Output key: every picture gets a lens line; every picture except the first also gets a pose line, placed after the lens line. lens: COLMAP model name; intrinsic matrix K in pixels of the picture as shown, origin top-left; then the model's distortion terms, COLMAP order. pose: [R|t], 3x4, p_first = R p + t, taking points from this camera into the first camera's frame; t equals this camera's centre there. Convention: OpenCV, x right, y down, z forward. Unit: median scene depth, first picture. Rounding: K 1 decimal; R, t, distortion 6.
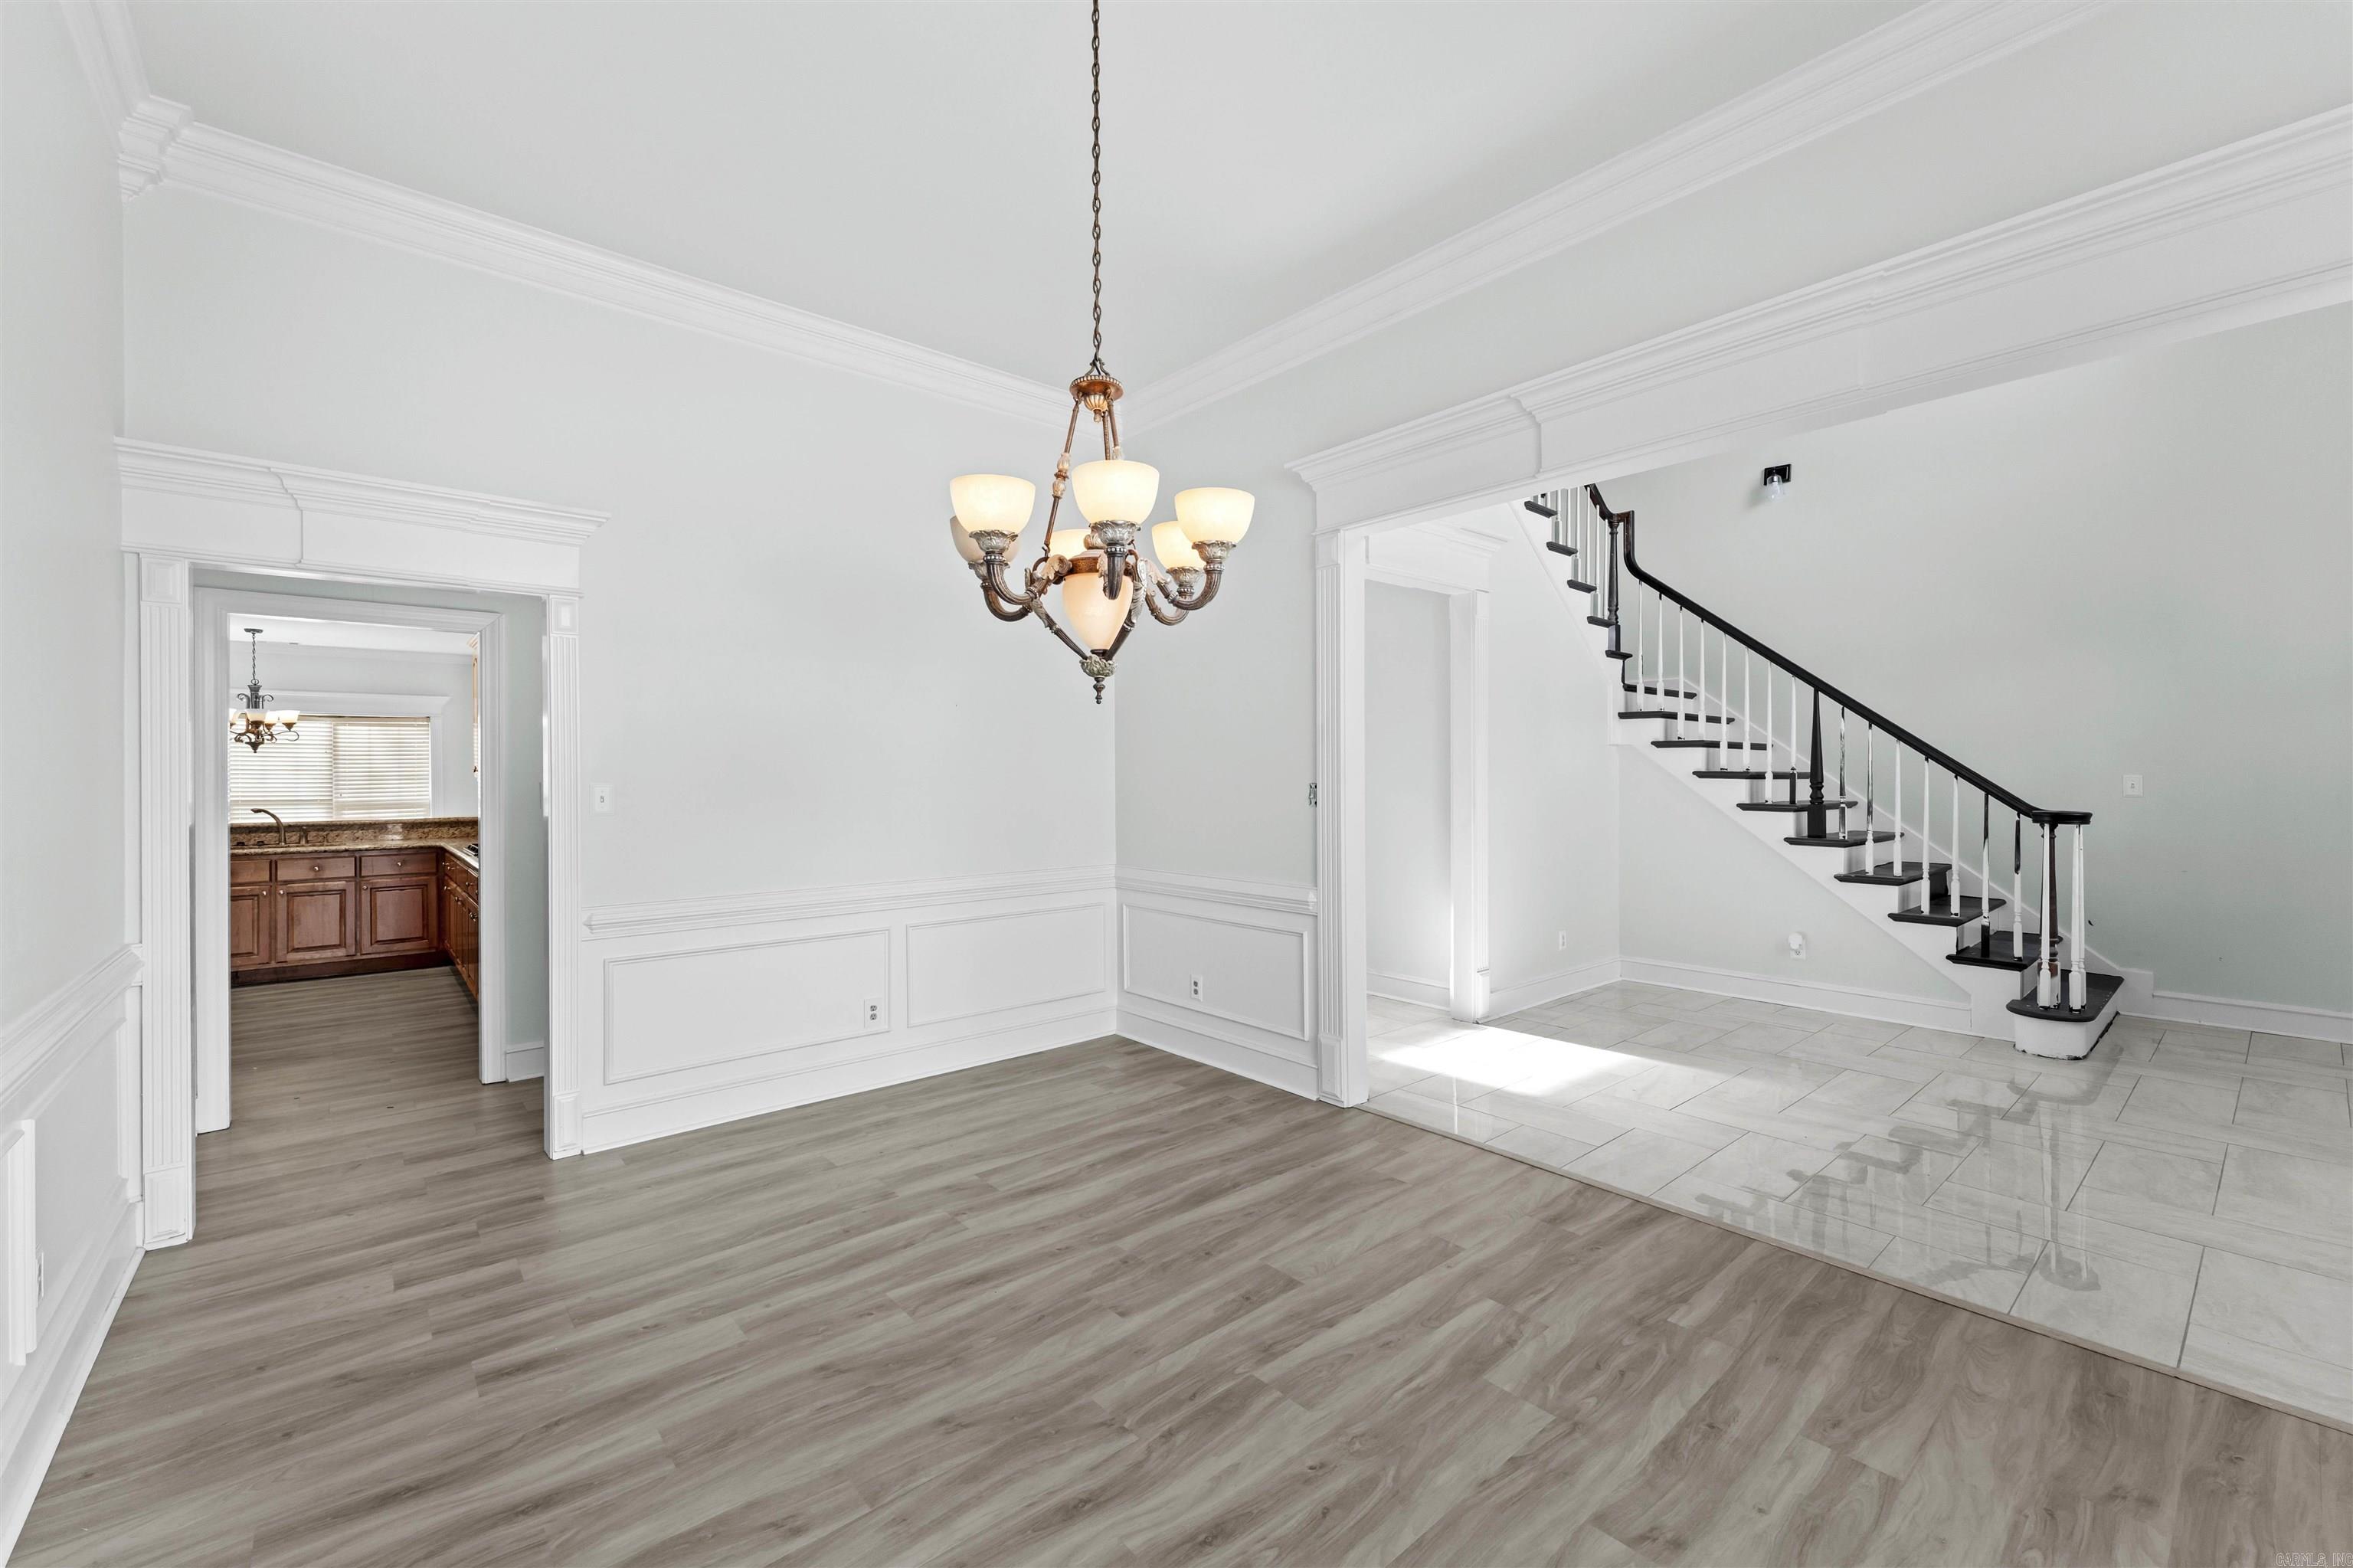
lens RADIAL K [[949.9, 0, 1180.7], [0, 949.9, 776.5], [0, 0, 1]] dist [0.003530, -0.000972]
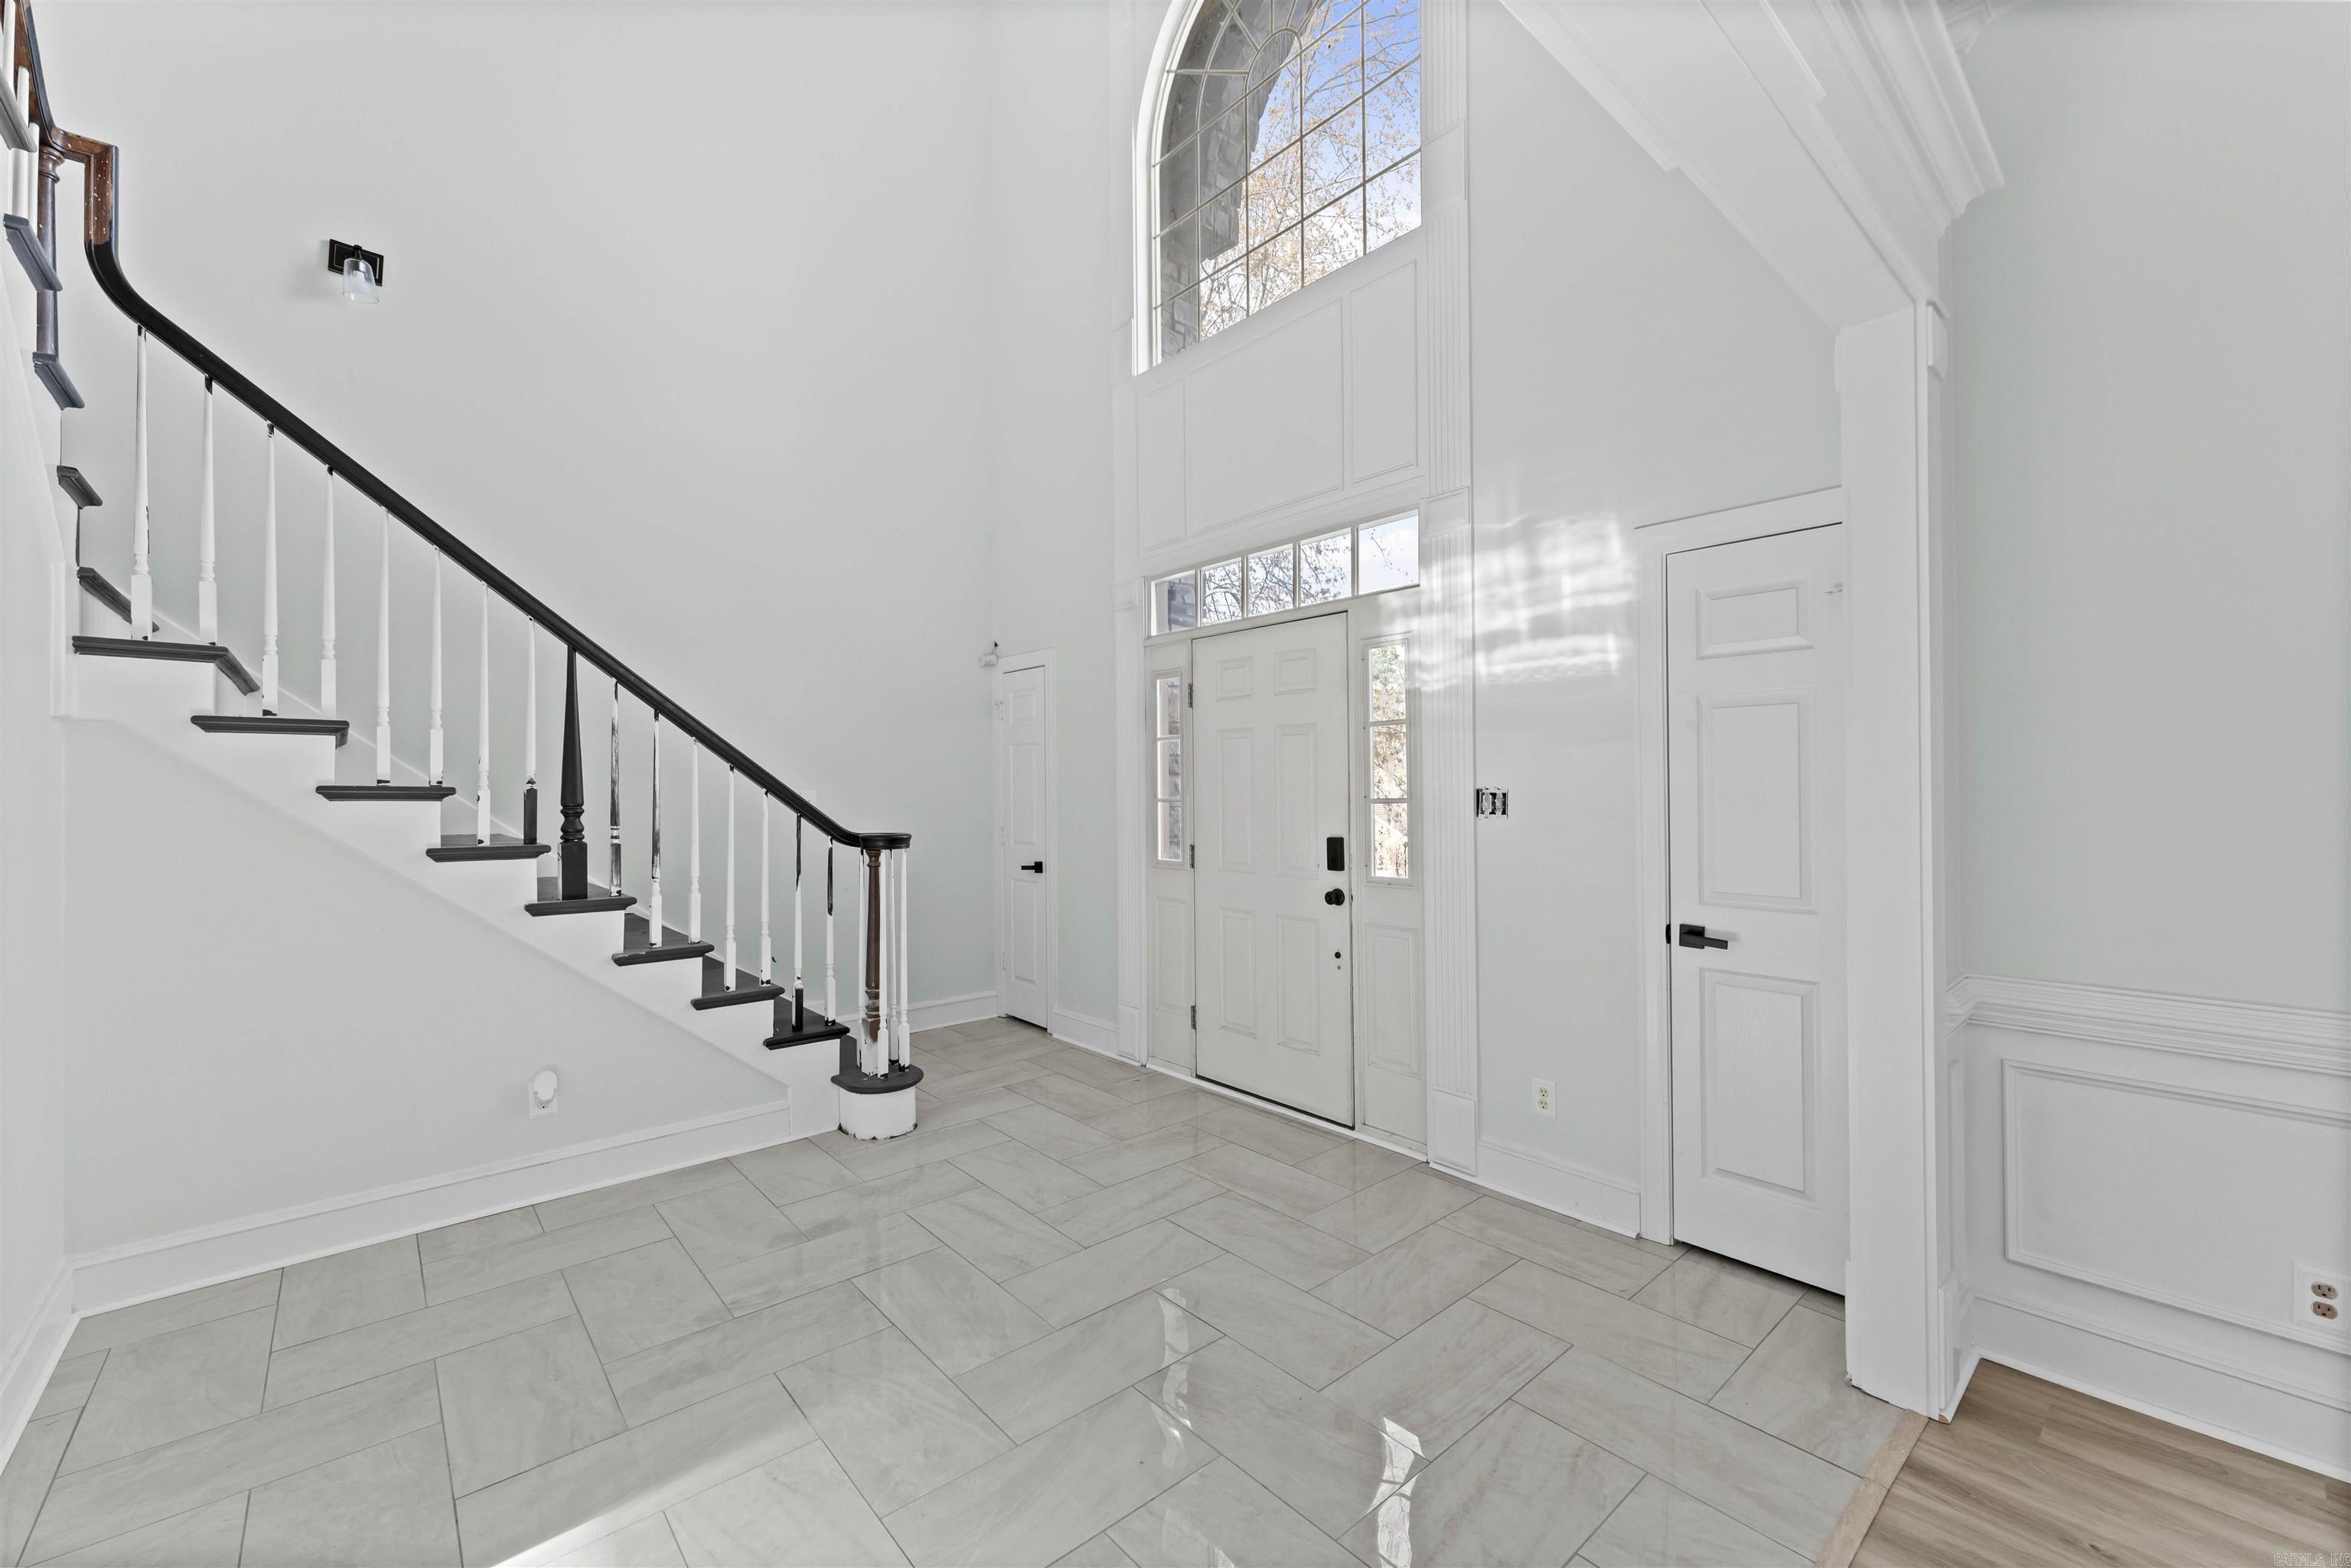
lens RADIAL K [[949.0, 0, 1184.7], [0, 949.0, 784.3], [0, 0, 1]] dist [0.003530, -0.000972]
pose [[-0.006041, 0.005204, 0.999968, 0.075030], [0.007828, 0.999956, -0.005156, -0.000482], [-0.999951, 0.007797, -0.006082, 0.625357]]
